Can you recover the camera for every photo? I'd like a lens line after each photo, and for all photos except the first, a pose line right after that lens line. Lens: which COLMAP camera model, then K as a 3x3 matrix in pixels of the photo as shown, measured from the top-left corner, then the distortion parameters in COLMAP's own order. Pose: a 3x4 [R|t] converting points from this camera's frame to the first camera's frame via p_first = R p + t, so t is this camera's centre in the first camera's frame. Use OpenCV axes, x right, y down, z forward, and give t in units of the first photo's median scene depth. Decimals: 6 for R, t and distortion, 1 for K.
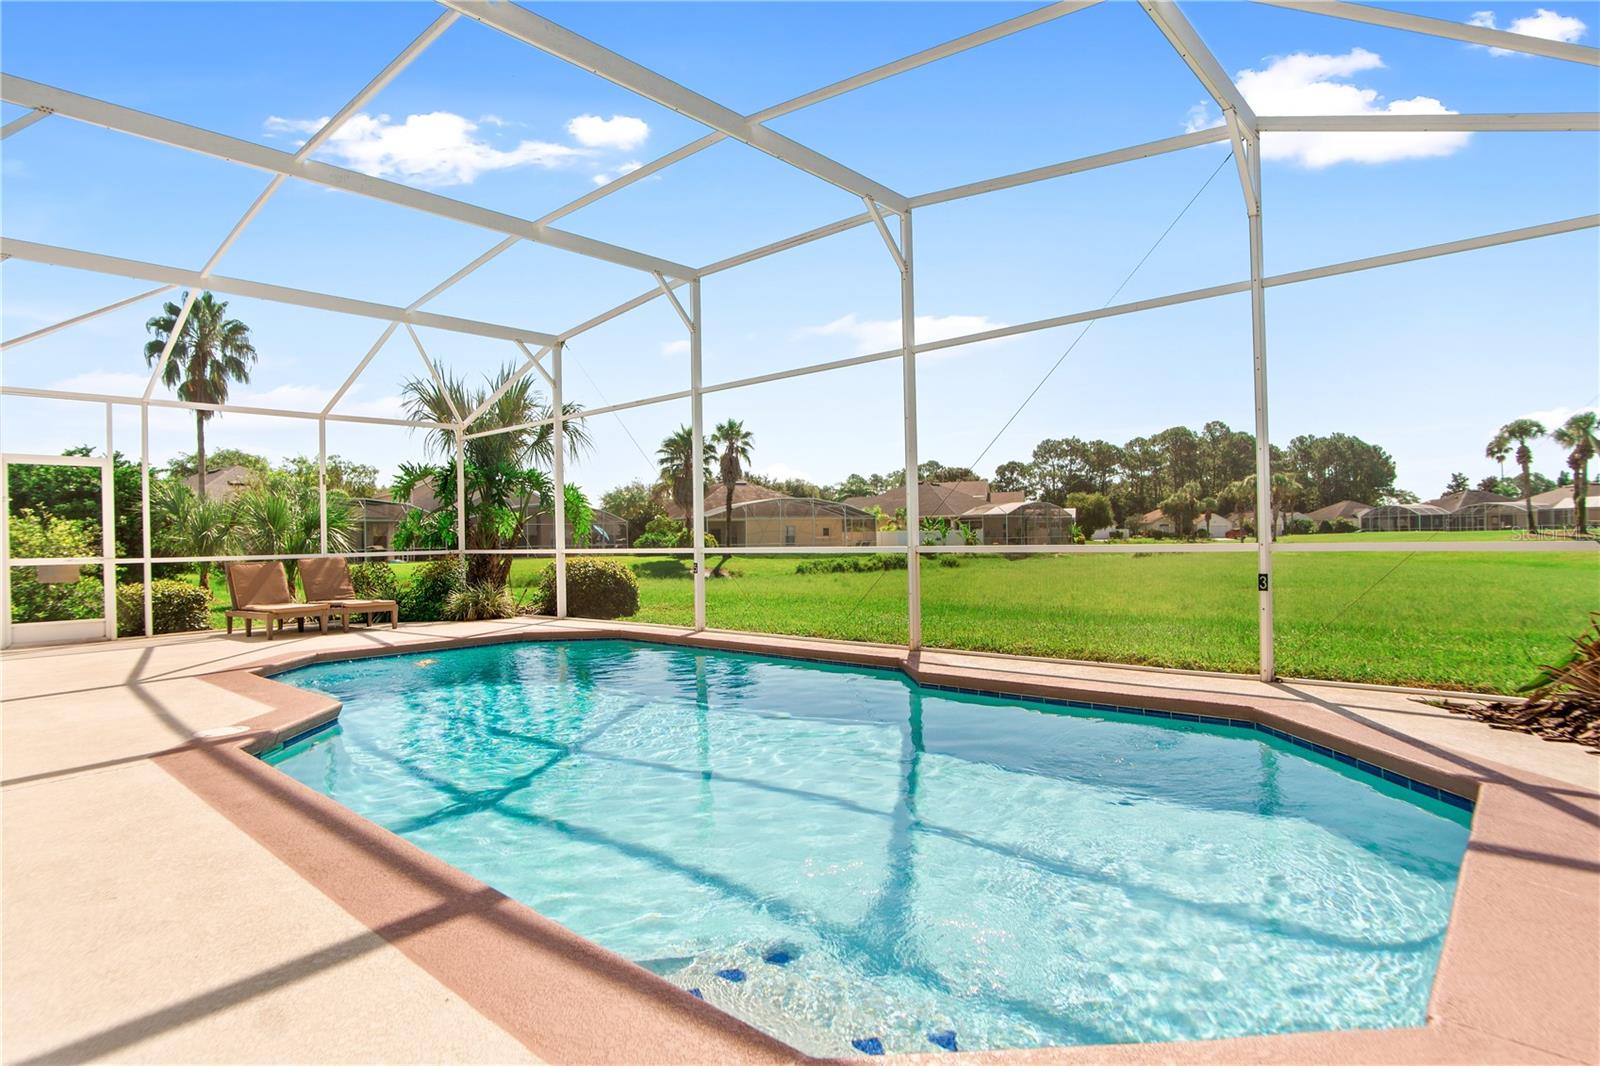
lens RADIAL K [[854.5, 0, 798.1], [0, 854.5, 539.5], [0, 0, 1]] dist [-0.021368, 0.005213]
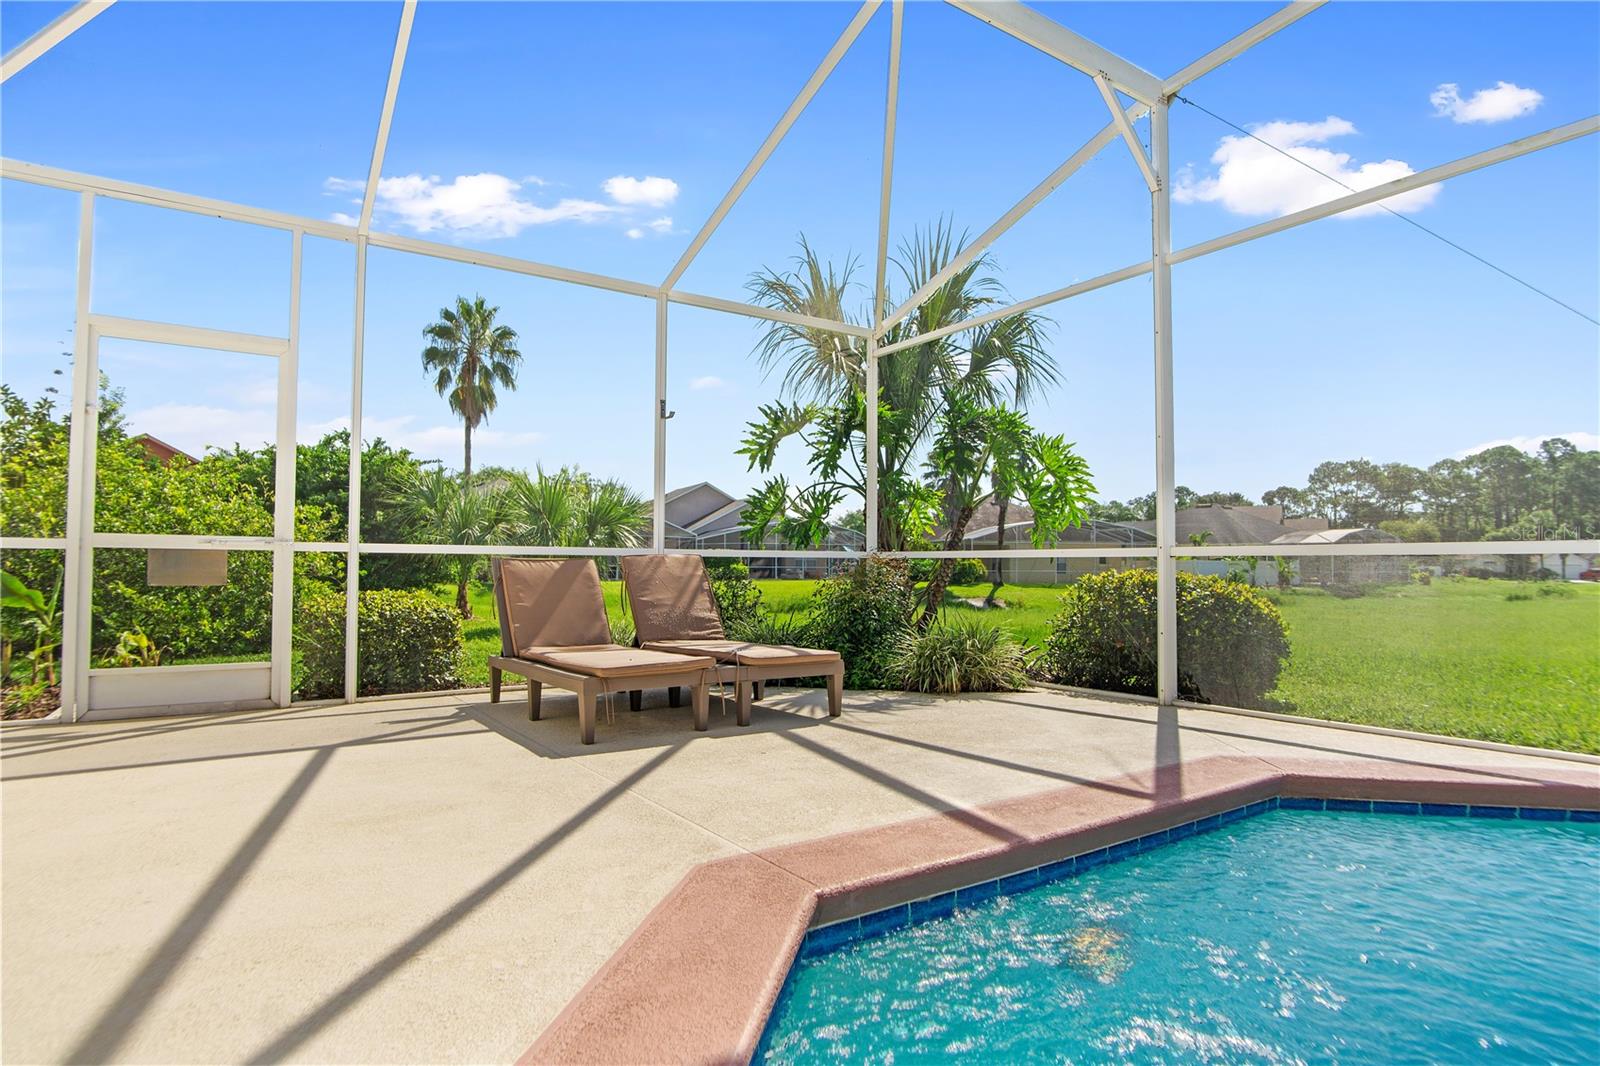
lens RADIAL K [[854.5, 0, 807.0], [0, 854.5, 534.7], [0, 0, 1]] dist [-0.021368, 0.005213]
pose [[0.972567, 0.016570, -0.232030, -0.096014], [-0.025439, 0.999053, -0.035287, 0.006825], [0.231226, 0.040221, 0.972068, 0.140000]]
